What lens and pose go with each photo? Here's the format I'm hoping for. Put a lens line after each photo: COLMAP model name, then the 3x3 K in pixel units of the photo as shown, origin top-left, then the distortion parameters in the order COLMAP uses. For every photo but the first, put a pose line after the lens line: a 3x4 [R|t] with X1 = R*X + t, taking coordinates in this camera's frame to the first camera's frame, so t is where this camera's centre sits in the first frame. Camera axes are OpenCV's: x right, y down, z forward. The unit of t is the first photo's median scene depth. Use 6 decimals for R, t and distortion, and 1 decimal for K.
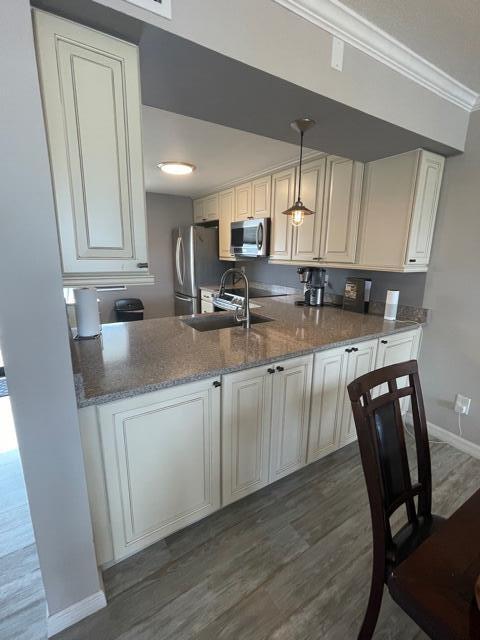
lens RADIAL K [[287.9, 0, 237.1], [0, 287.9, 317.0], [0, 0, 1]] dist [-0.028010, -0.000379]
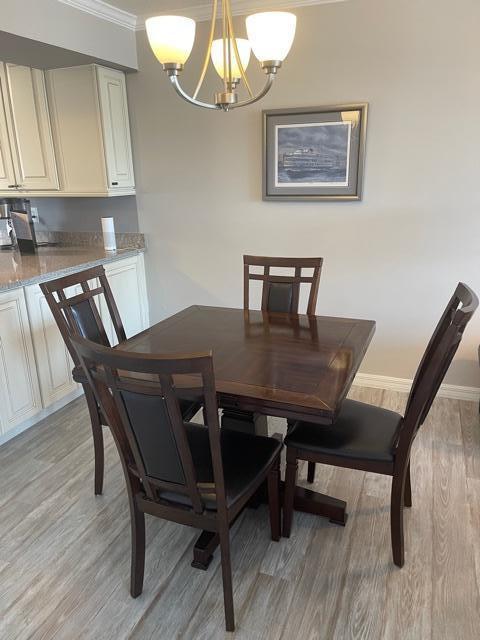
lens RADIAL K [[485.2, 0, 235.8], [0, 485.2, 323.7], [0, 0, 1]] dist [0.039410, -0.006755]
pose [[0.807716, -0.203336, 0.553397, -0.066833], [0.163946, 0.979087, 0.120459, 0.130214], [-0.566318, -0.006570, 0.824161, -0.578099]]
